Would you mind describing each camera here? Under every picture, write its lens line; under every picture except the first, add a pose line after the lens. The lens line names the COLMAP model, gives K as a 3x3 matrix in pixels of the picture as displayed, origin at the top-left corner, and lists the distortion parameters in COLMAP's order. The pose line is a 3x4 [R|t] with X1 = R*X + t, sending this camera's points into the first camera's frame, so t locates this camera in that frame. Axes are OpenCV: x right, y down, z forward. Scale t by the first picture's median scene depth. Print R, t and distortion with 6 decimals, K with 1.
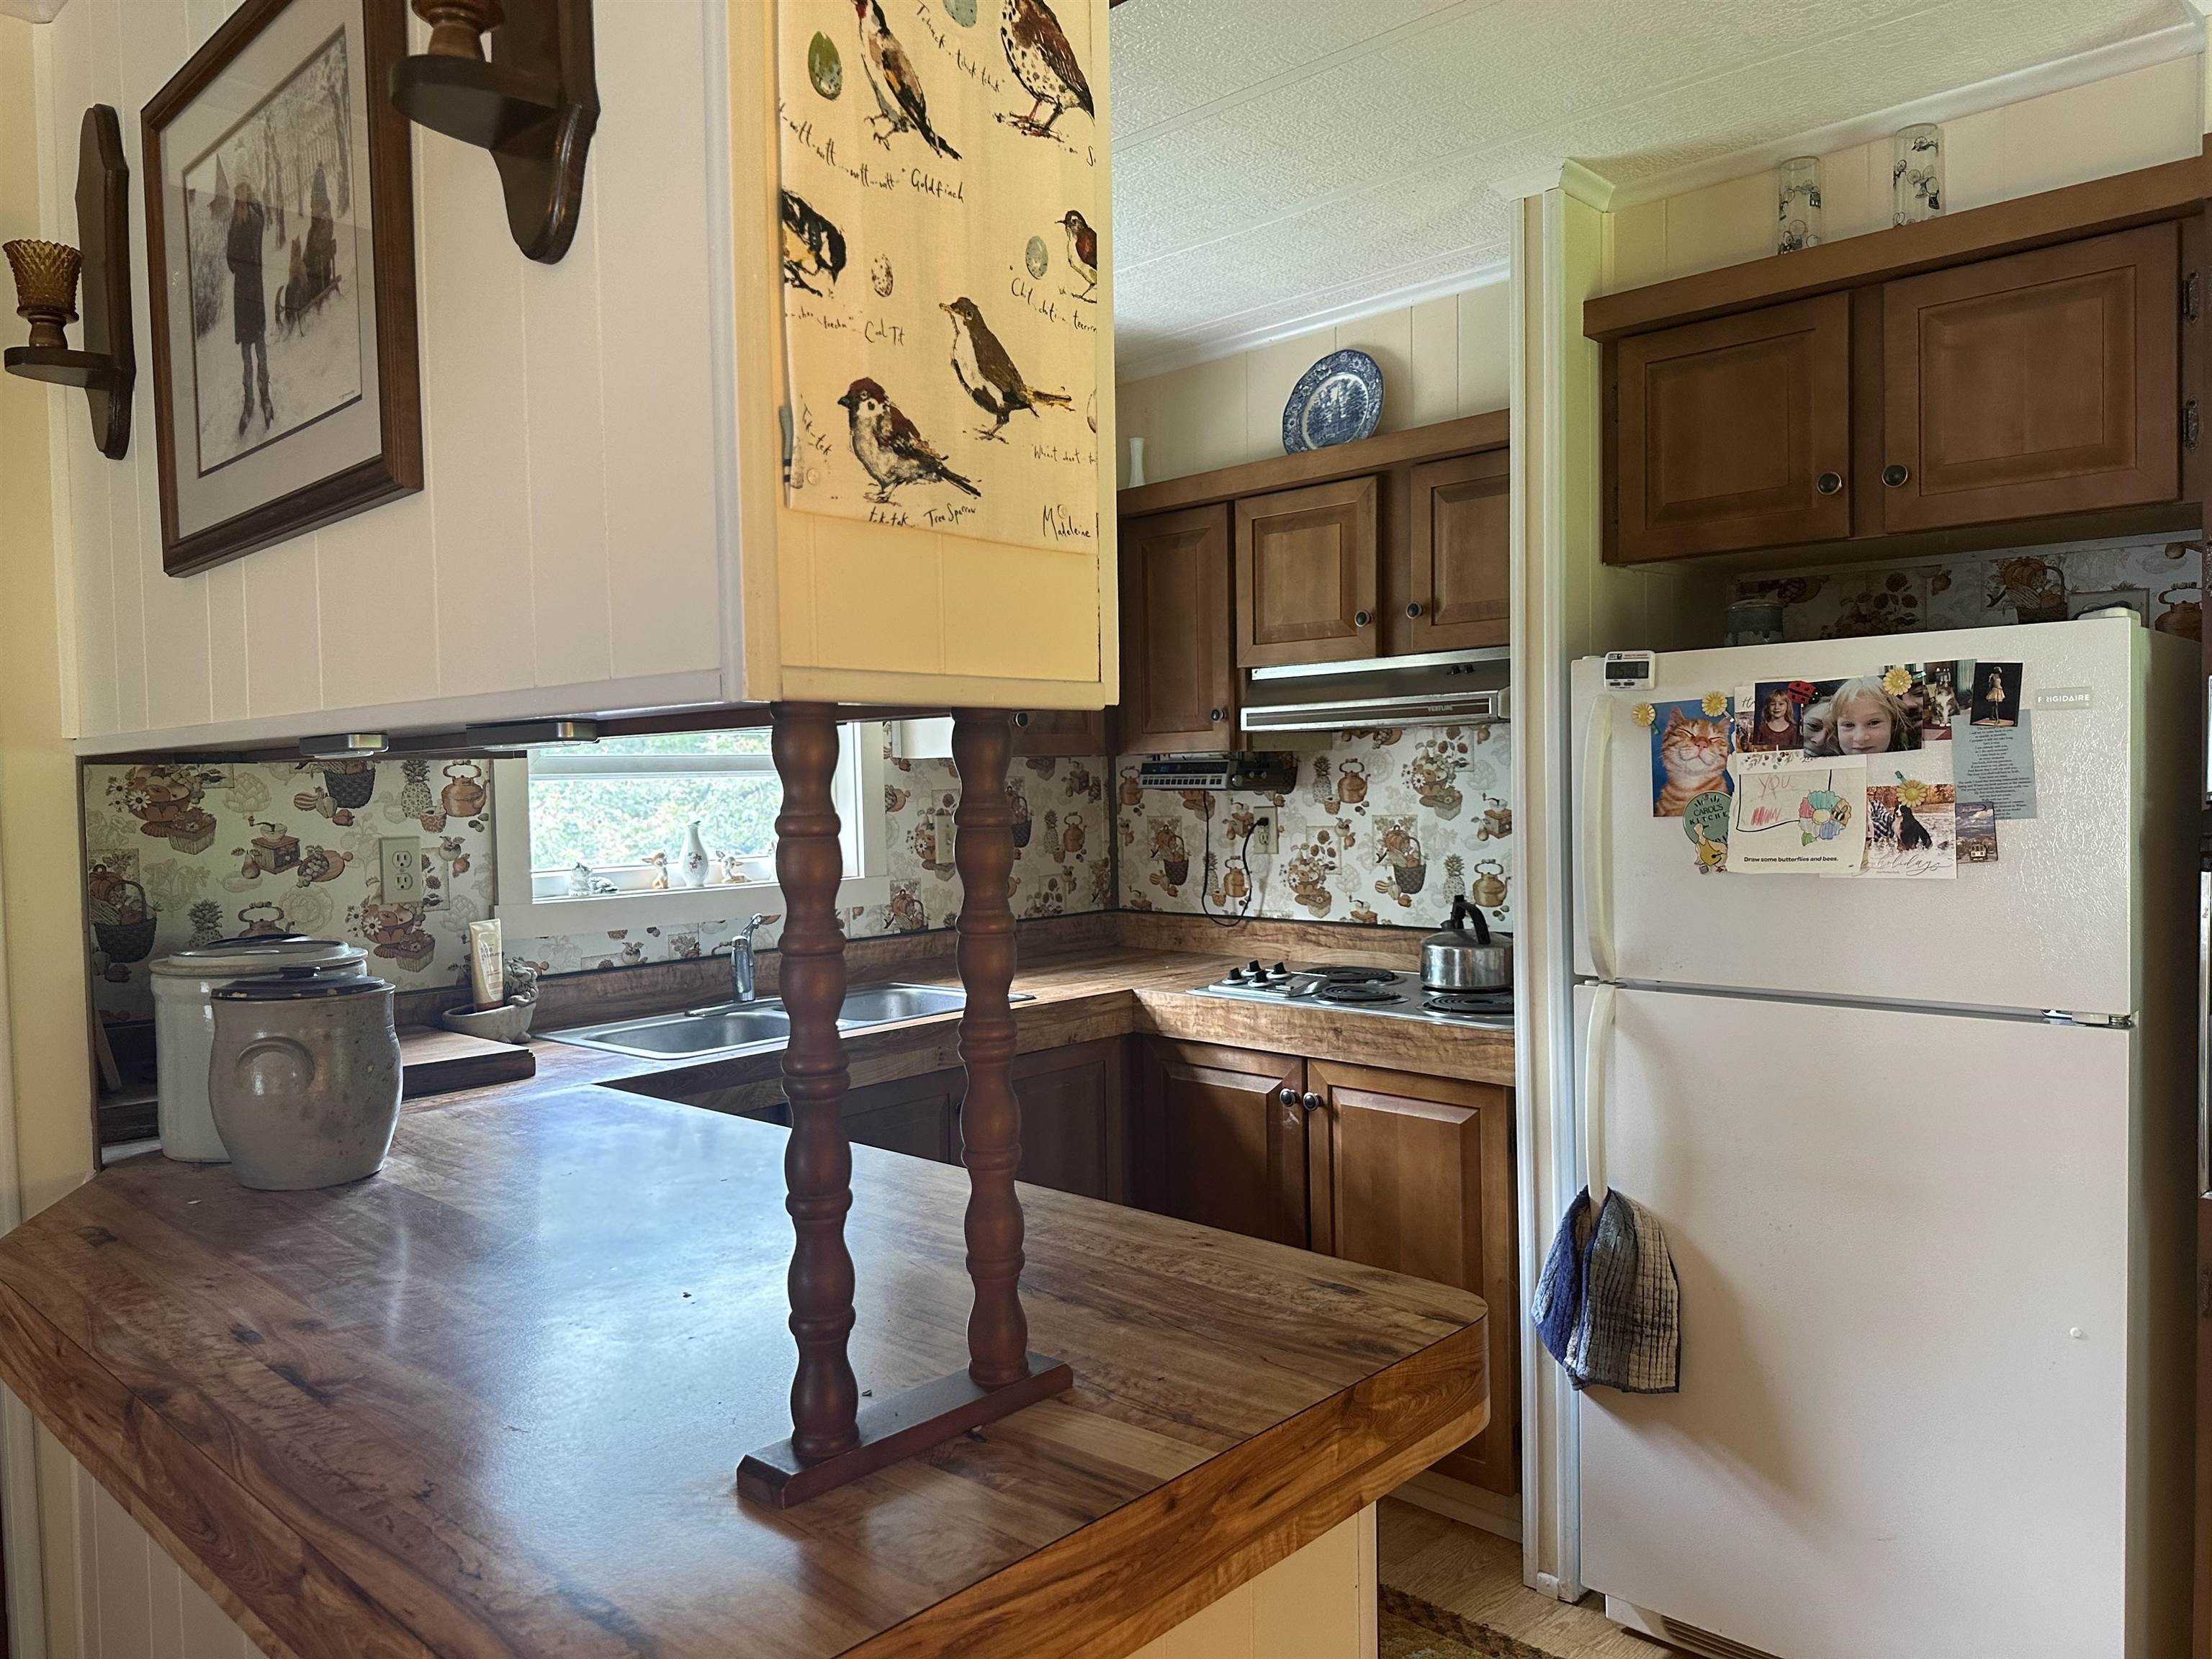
lens RADIAL K [[1537.1, 0, 1096.9], [0, 1537.1, 844.1], [0, 0, 1]] dist [0.017070, -0.023051]
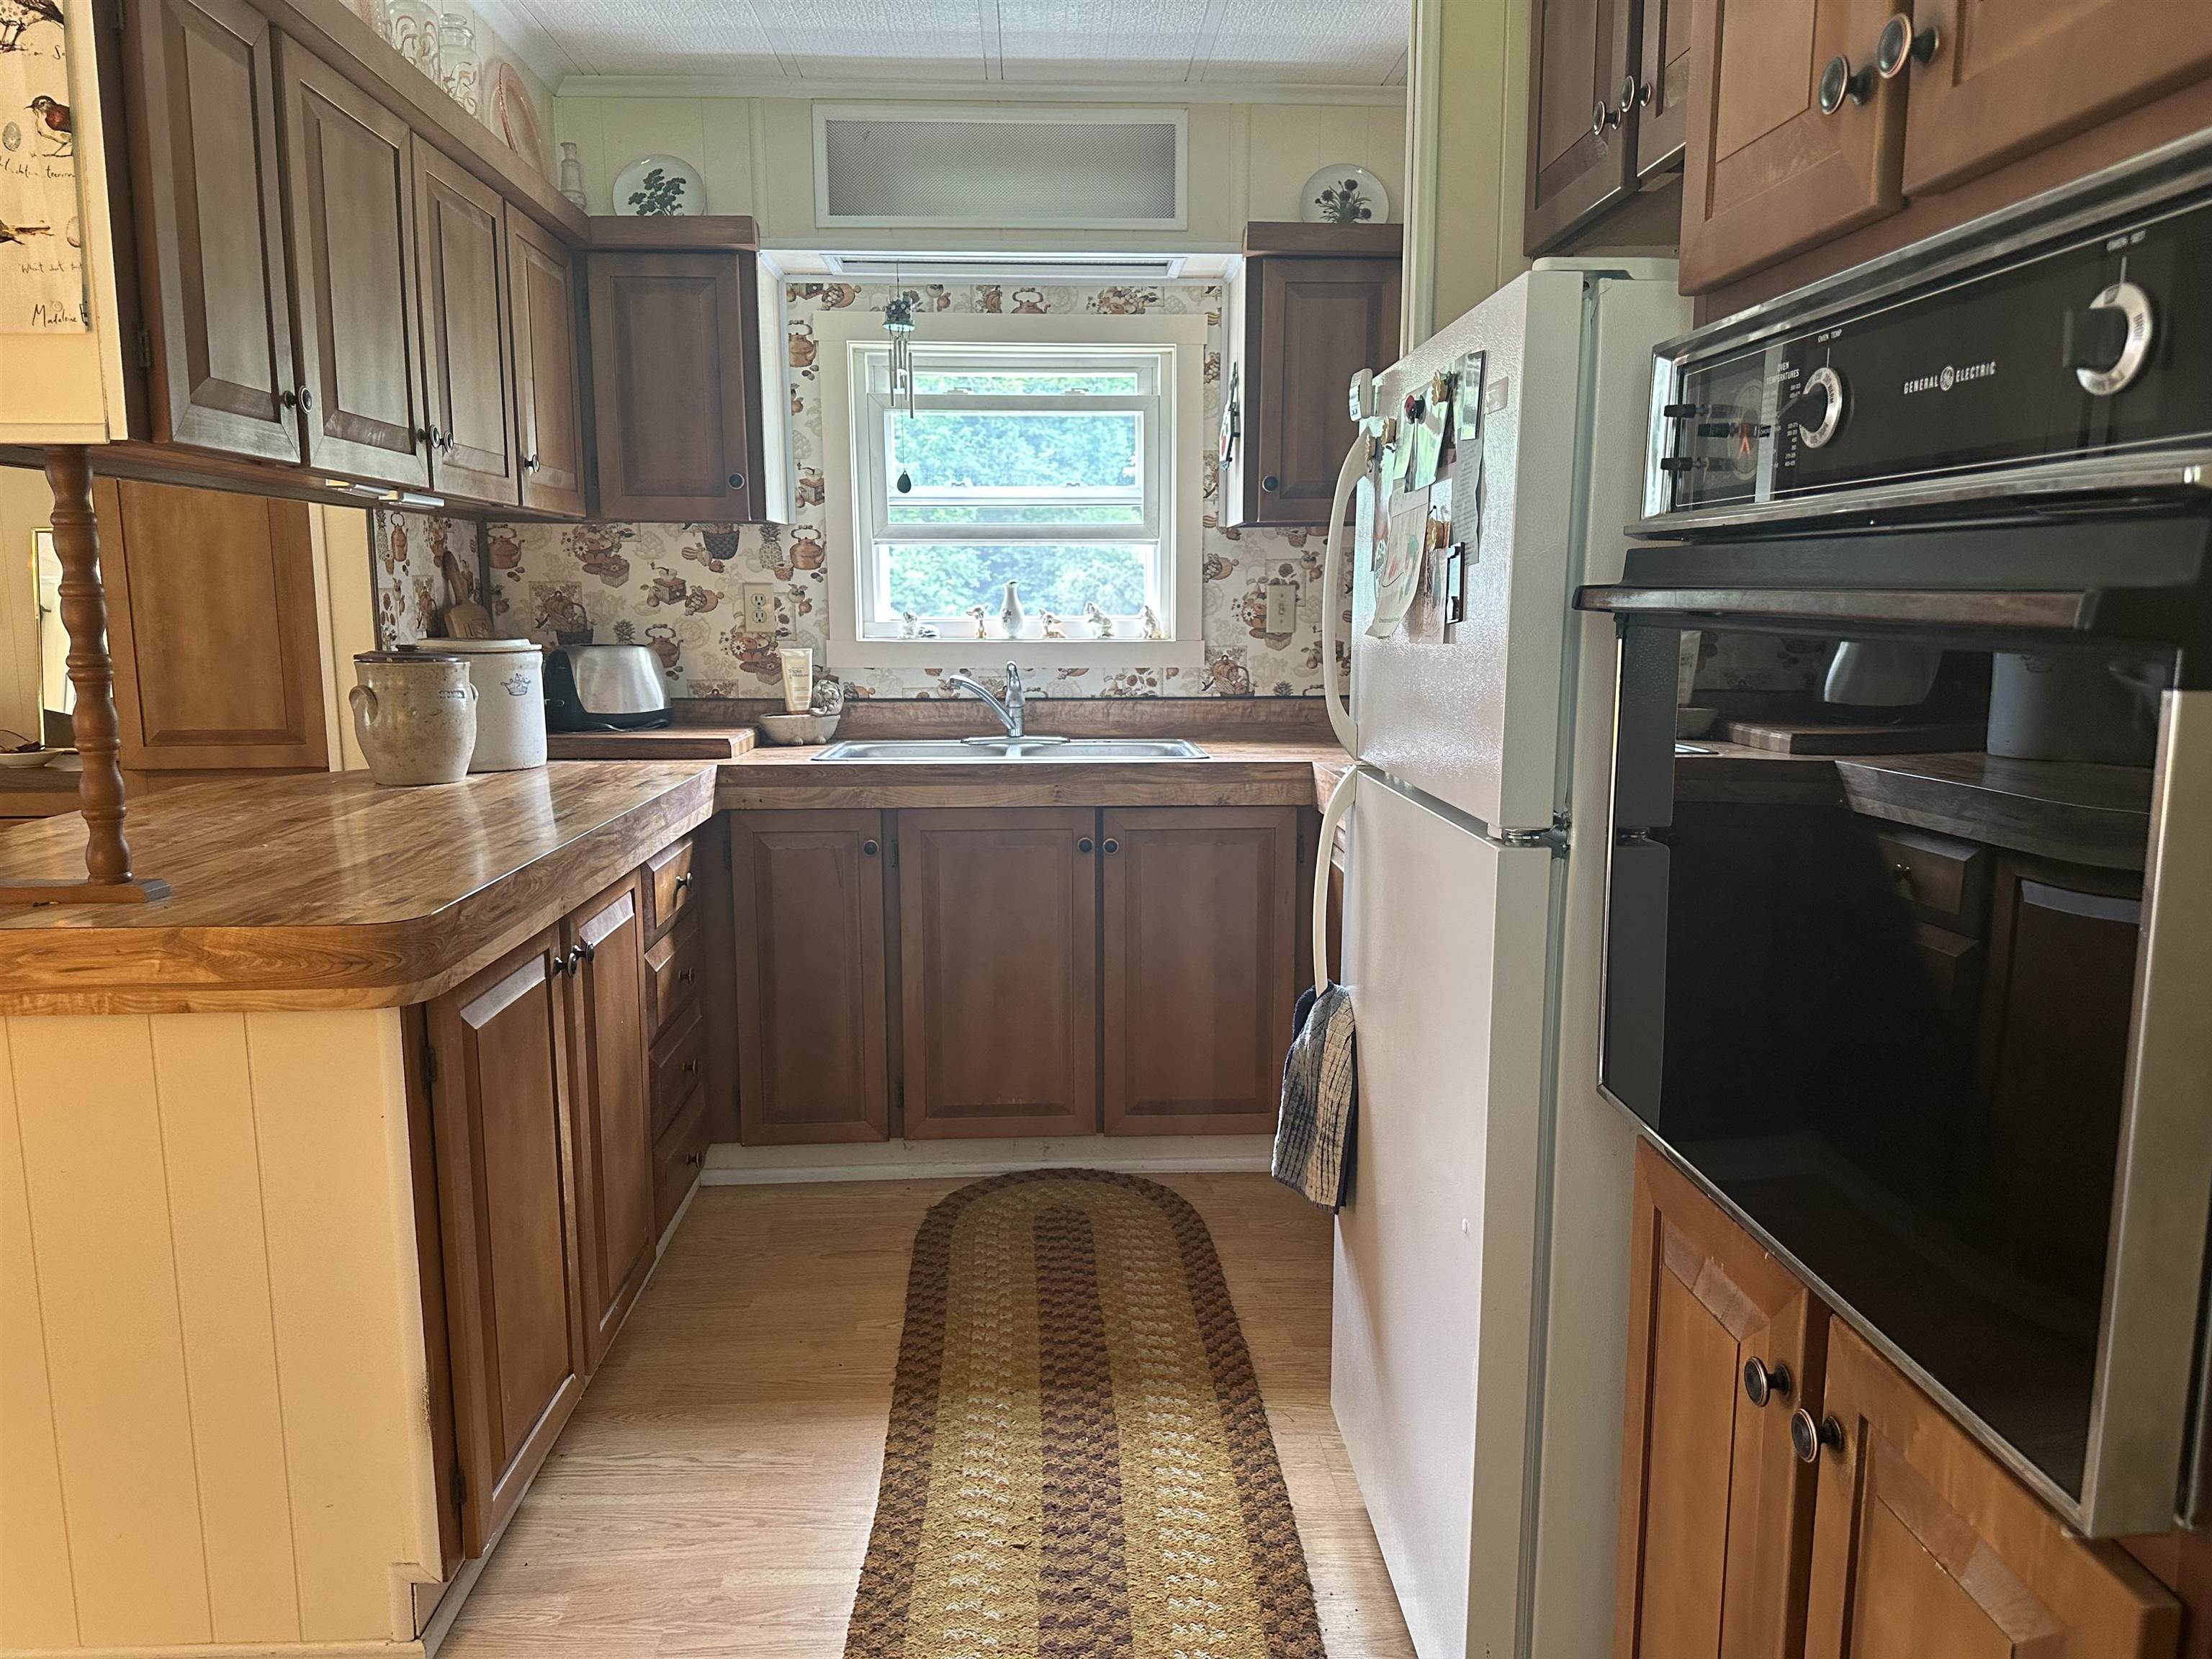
lens RADIAL K [[1537.1, 0, 1114.8], [0, 1537.1, 825.5], [0, 0, 1]] dist [0.017070, -0.023051]
pose [[0.732680, 0.125187, -0.668961, 0.689929], [-0.048813, 0.990072, 0.131817, 0.012964], [0.678821, -0.063926, 0.731516, 0.221828]]
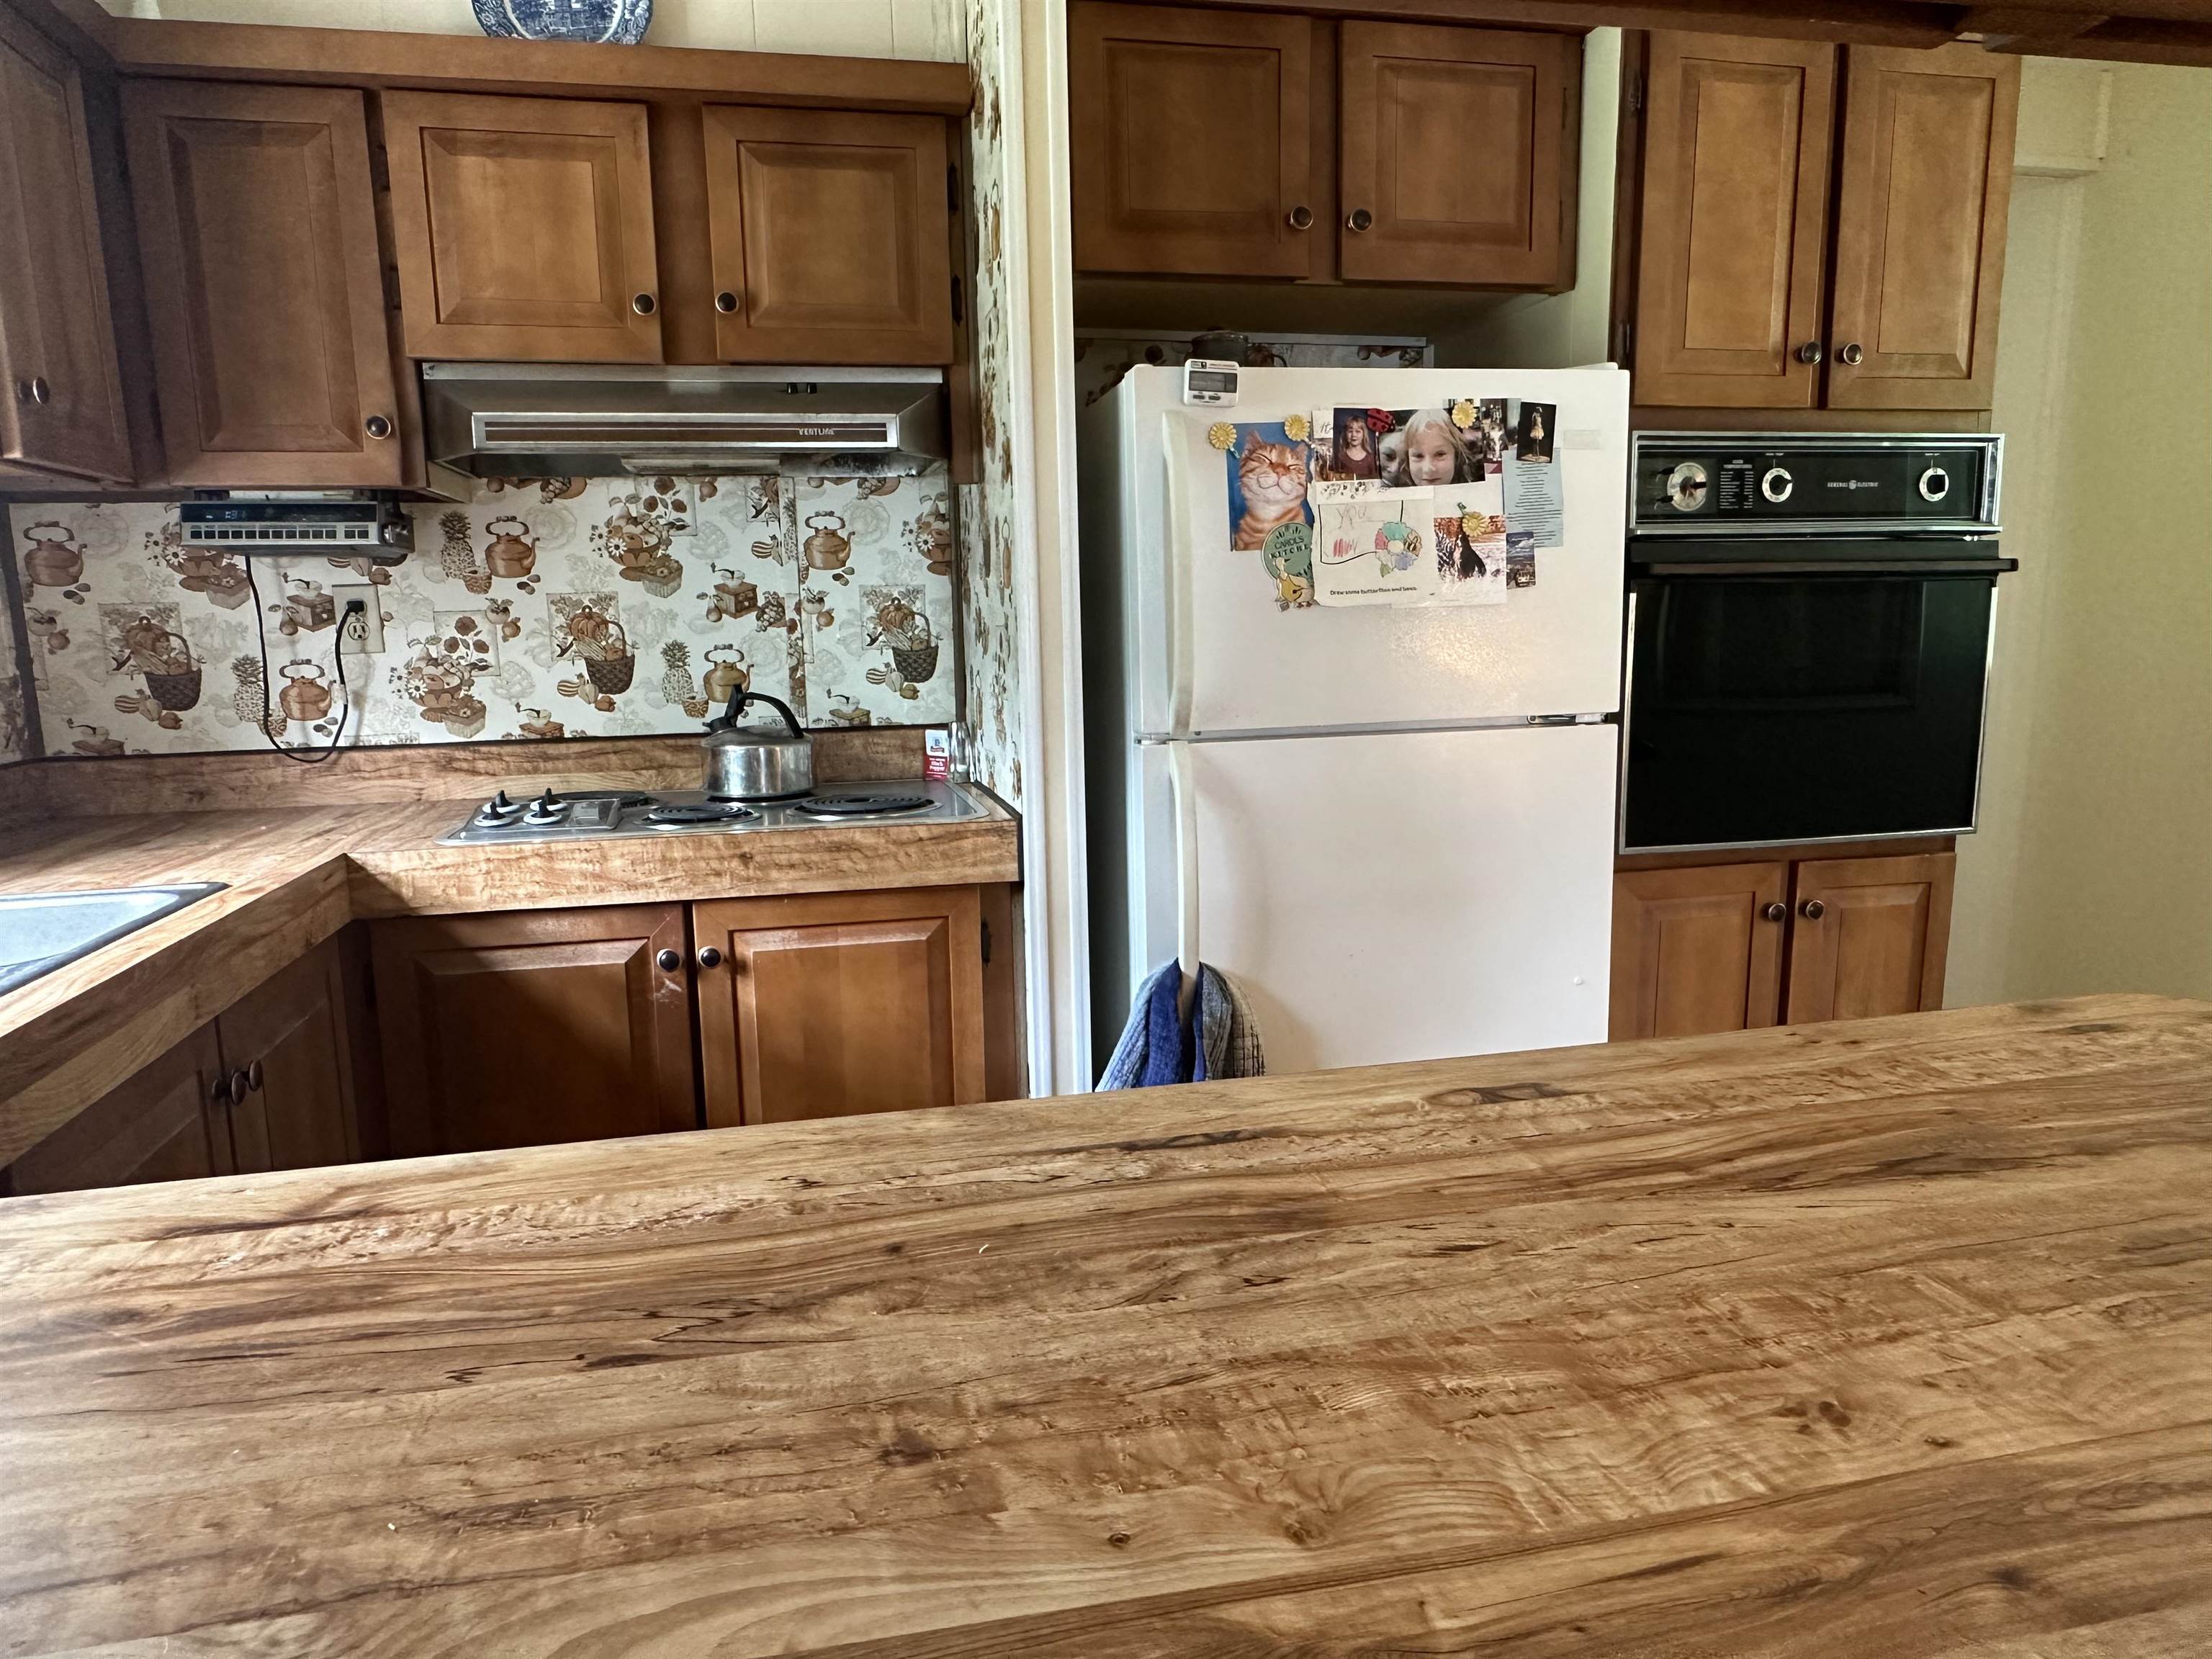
lens RADIAL K [[1410.5, 0, 1058.1], [0, 1410.5, 856.7], [0, 0, 1]] dist [0.002020, -0.002131]
pose [[0.551821, -0.131991, 0.823451, -0.336519], [0.048240, 0.990795, 0.126487, 0.042077], [-0.832566, -0.030075, 0.553108, 0.500232]]
